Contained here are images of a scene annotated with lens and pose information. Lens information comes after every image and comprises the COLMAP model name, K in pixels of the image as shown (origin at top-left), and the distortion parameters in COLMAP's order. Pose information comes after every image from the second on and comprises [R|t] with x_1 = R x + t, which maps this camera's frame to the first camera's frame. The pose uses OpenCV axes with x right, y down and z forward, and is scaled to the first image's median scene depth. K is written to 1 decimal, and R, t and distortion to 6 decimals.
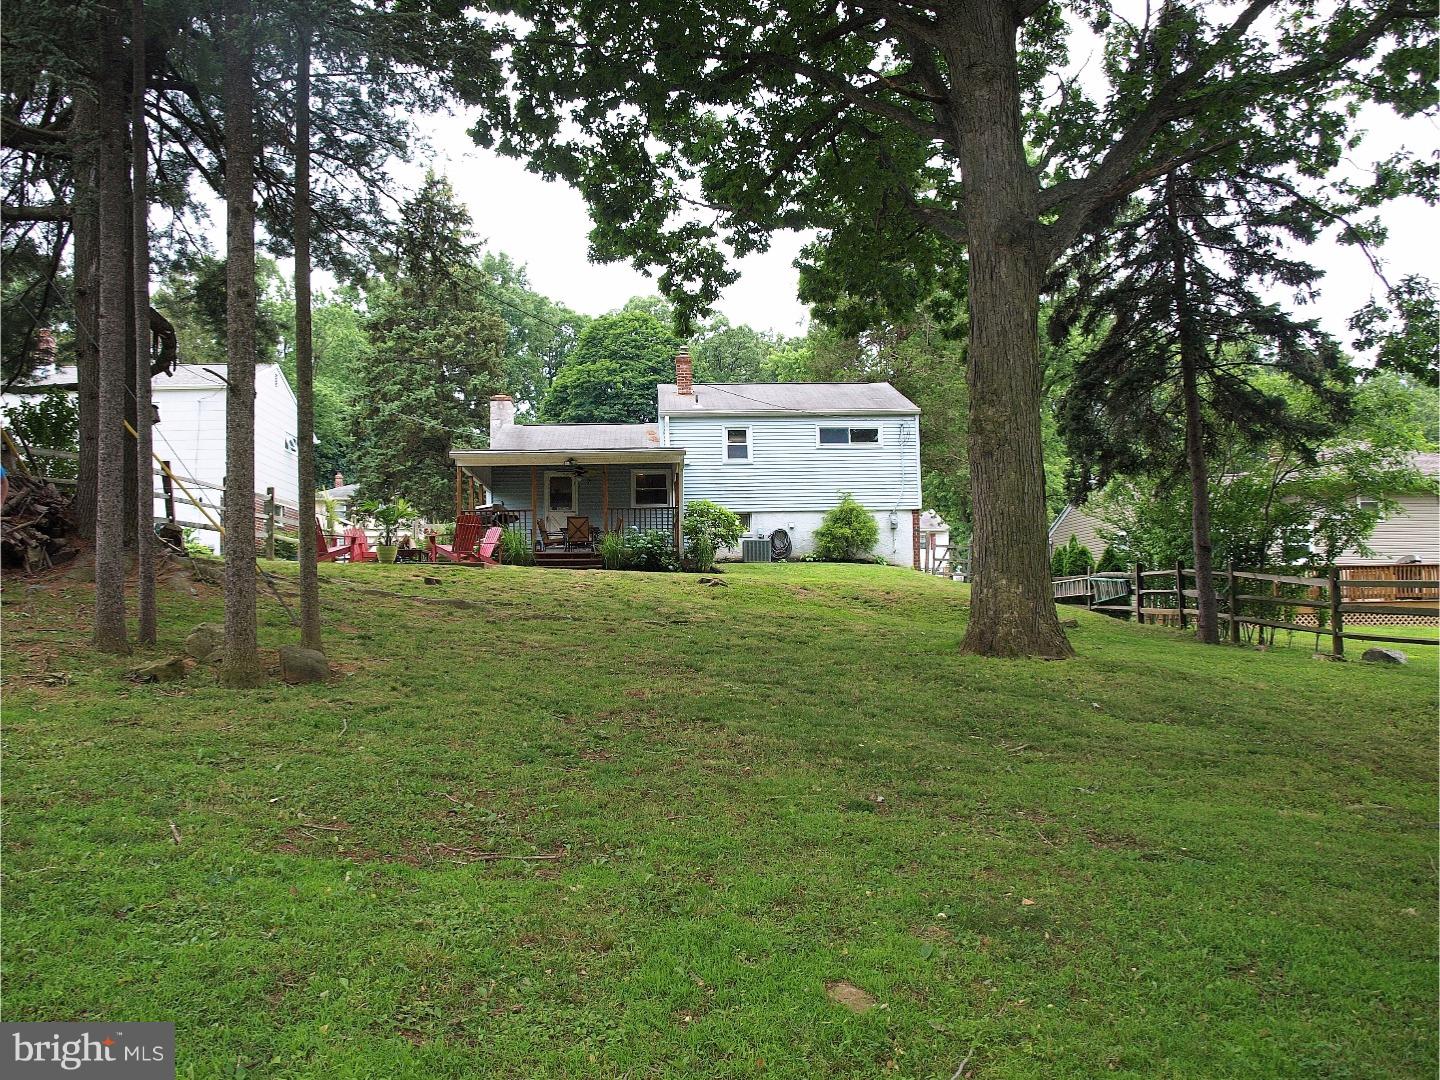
lens RADIAL K [[1147.3, 0, 723.2], [0, 1147.3, 541.3], [0, 0, 1]] dist [-0.067448, 0.015739]
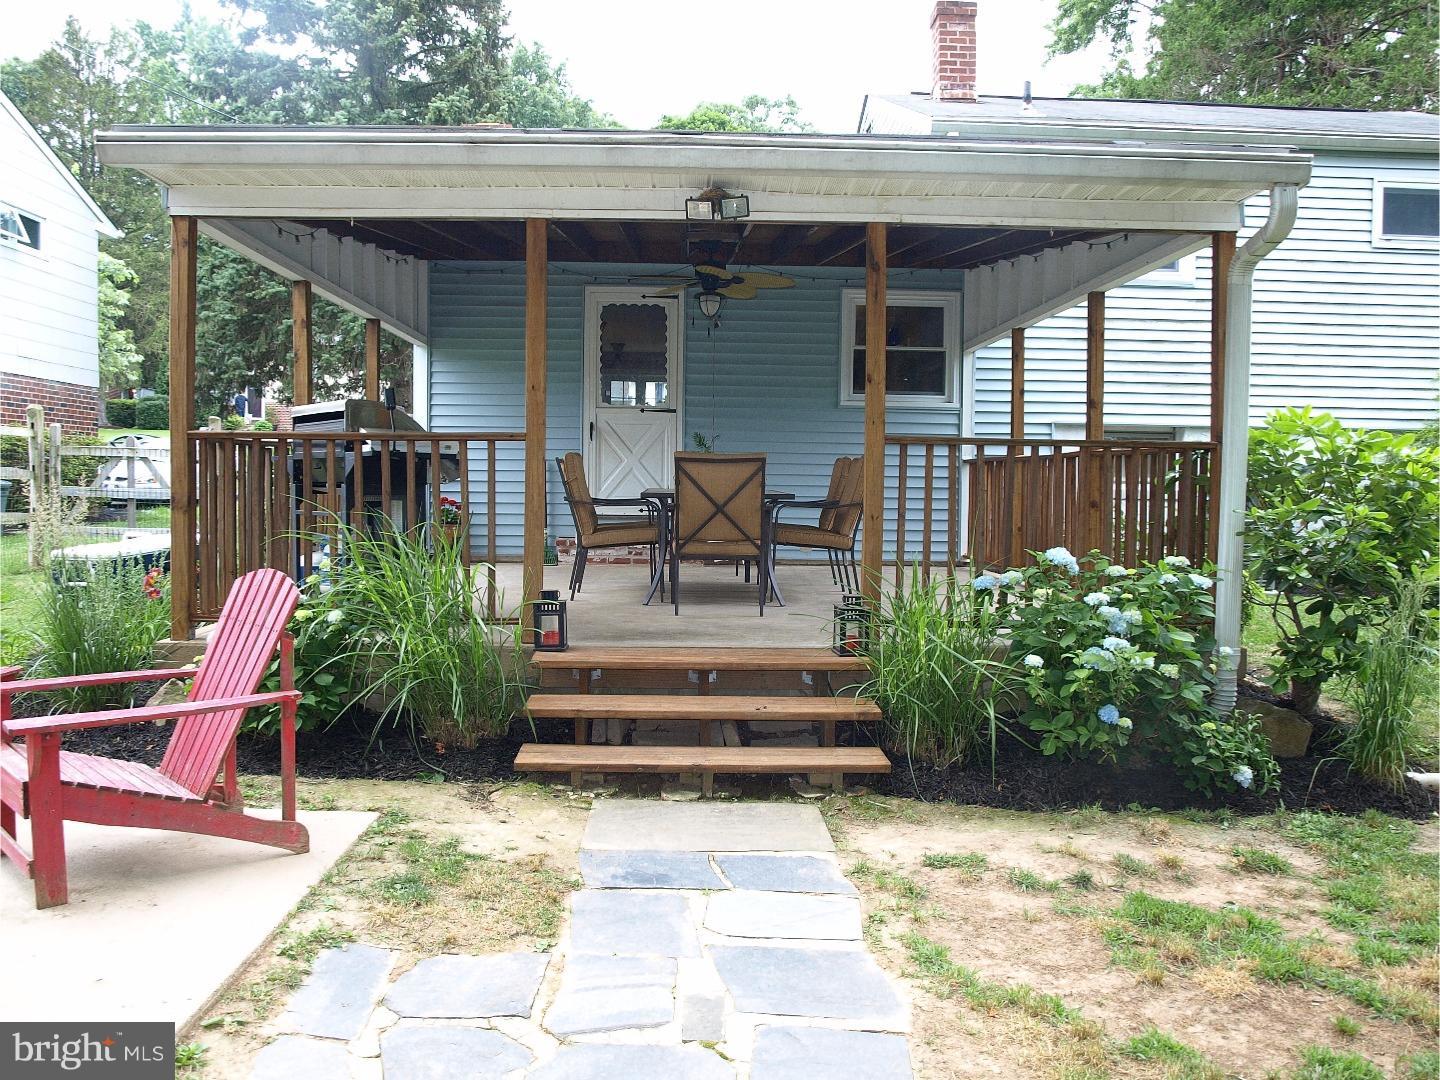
lens RADIAL K [[1147.3, 0, 715.4], [0, 1147.3, 534.7], [0, 0, 1]] dist [-0.067448, 0.015739]
pose [[0.998738, 0.032595, -0.038222, -0.083503], [-0.027966, 0.992860, 0.115957, -0.023788], [0.041728, -0.114741, 0.992519, 0.537284]]
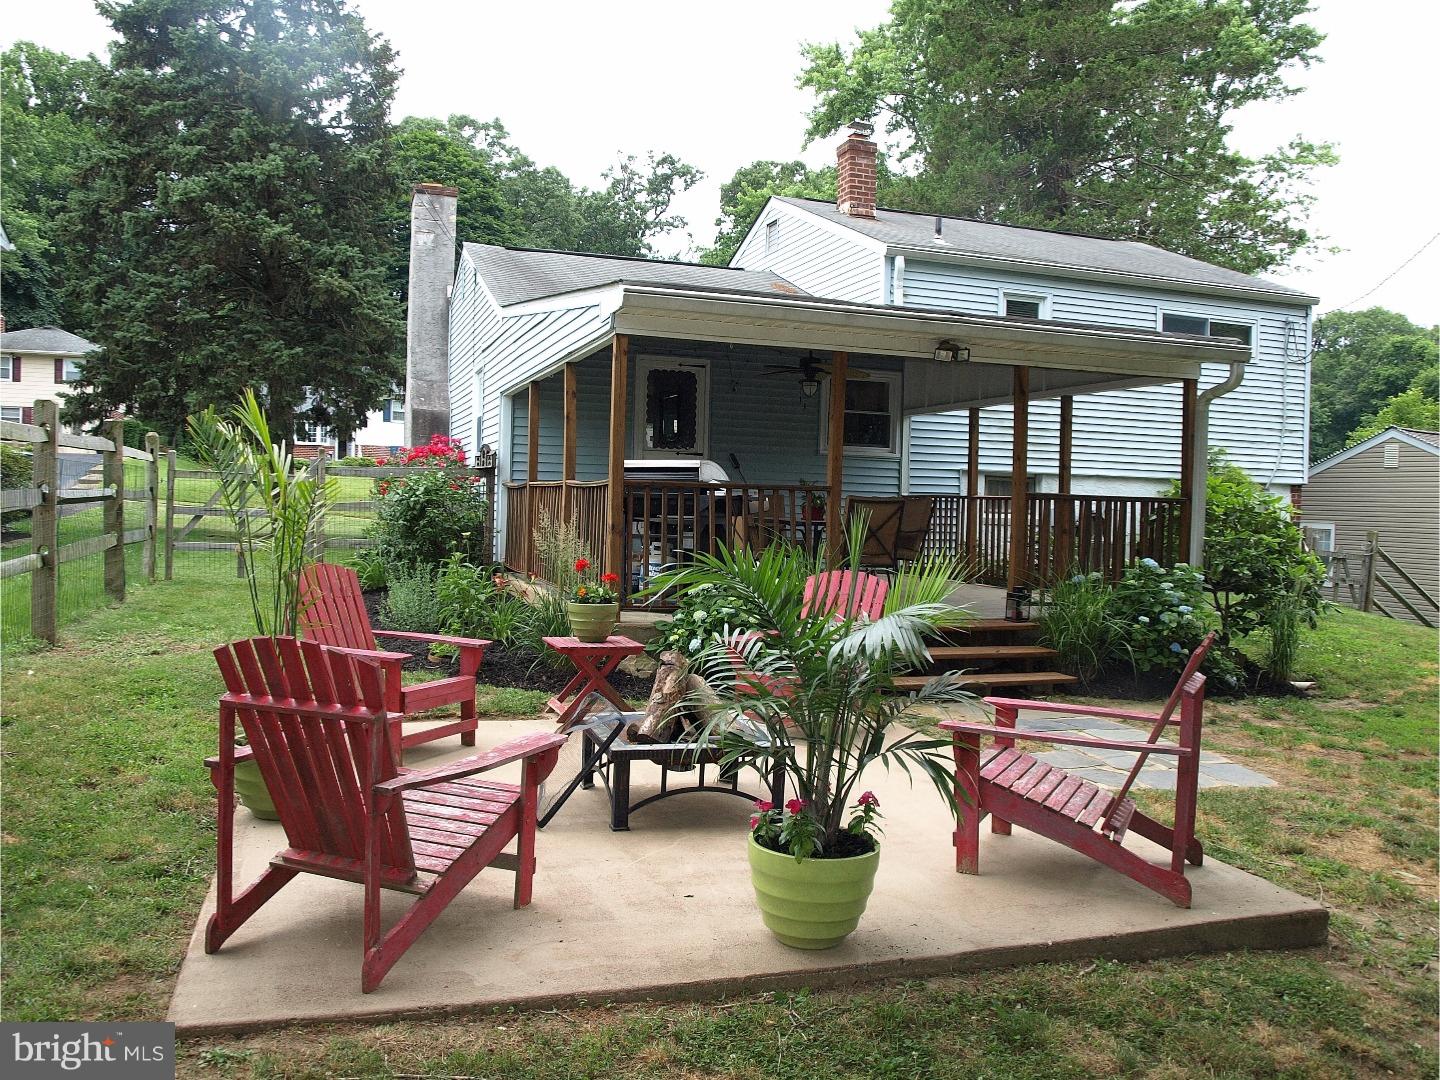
lens RADIAL K [[1147.3, 0, 718.1], [0, 1147.3, 545.6], [0, 0, 1]] dist [-0.067448, 0.015739]
pose [[0.964189, 0.036166, 0.262739, -0.192364], [-0.063987, 0.993116, 0.098112, -0.028197], [-0.257382, -0.111411, 0.959866, 0.466935]]
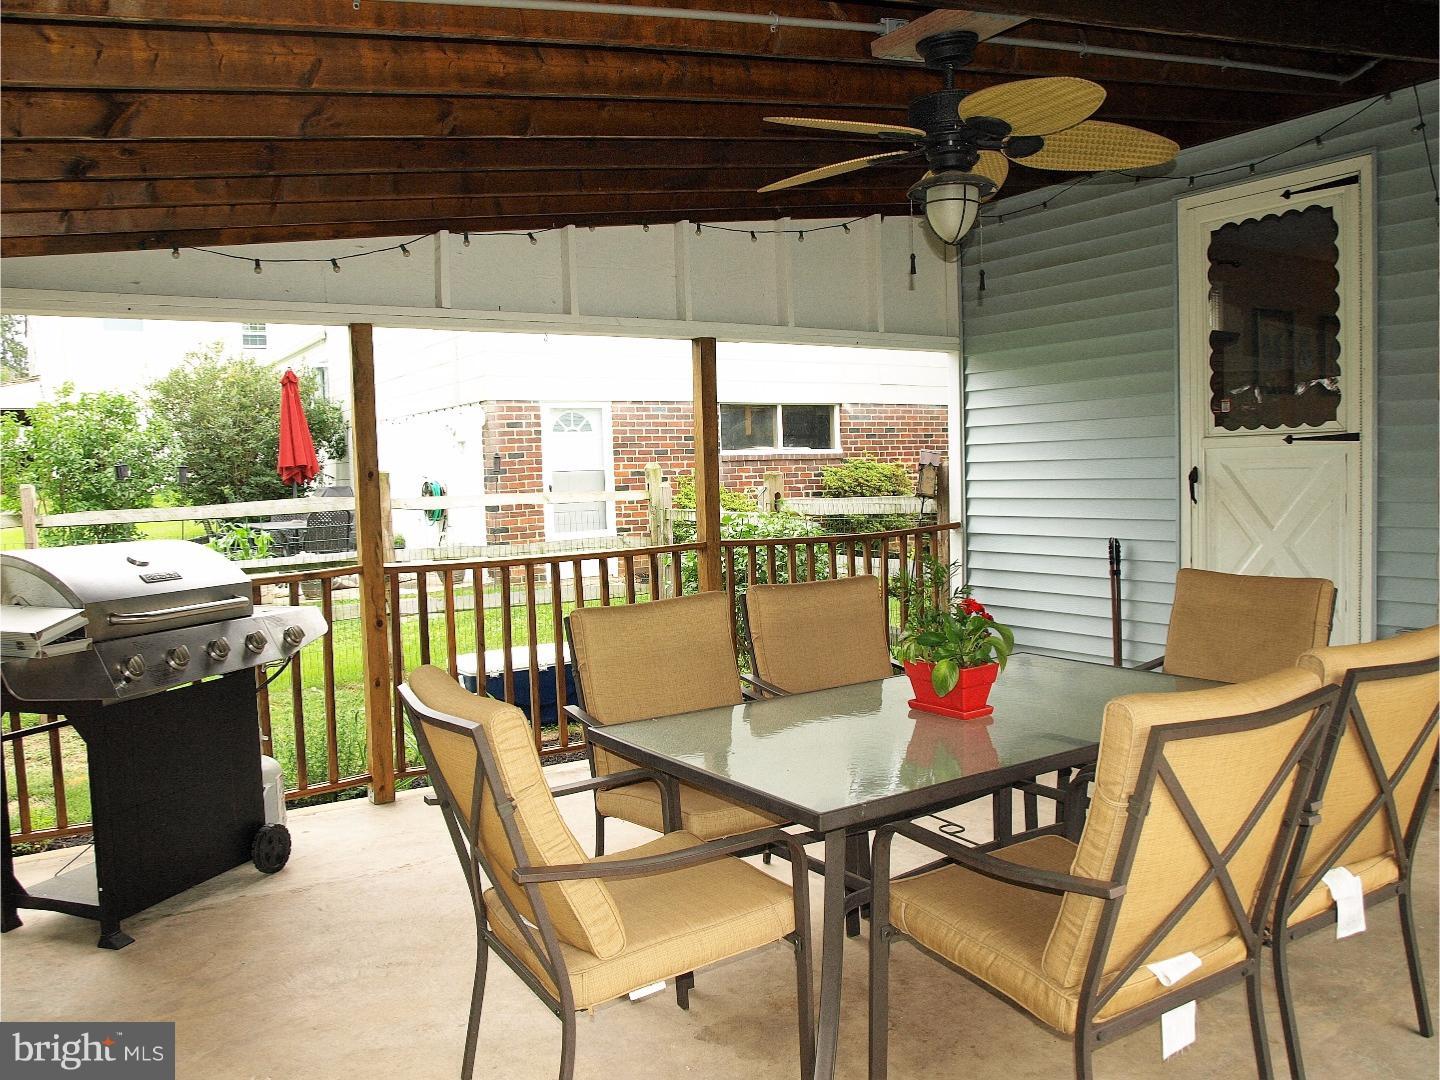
lens RADIAL K [[1147.3, 0, 721.8], [0, 1147.3, 541.9], [0, 0, 1]] dist [-0.067448, 0.015739]
pose [[0.482362, 0.057745, -0.874067, -0.031671], [0.084524, 0.990101, 0.112056, -0.029099], [0.871885, -0.127931, 0.472706, 0.695586]]
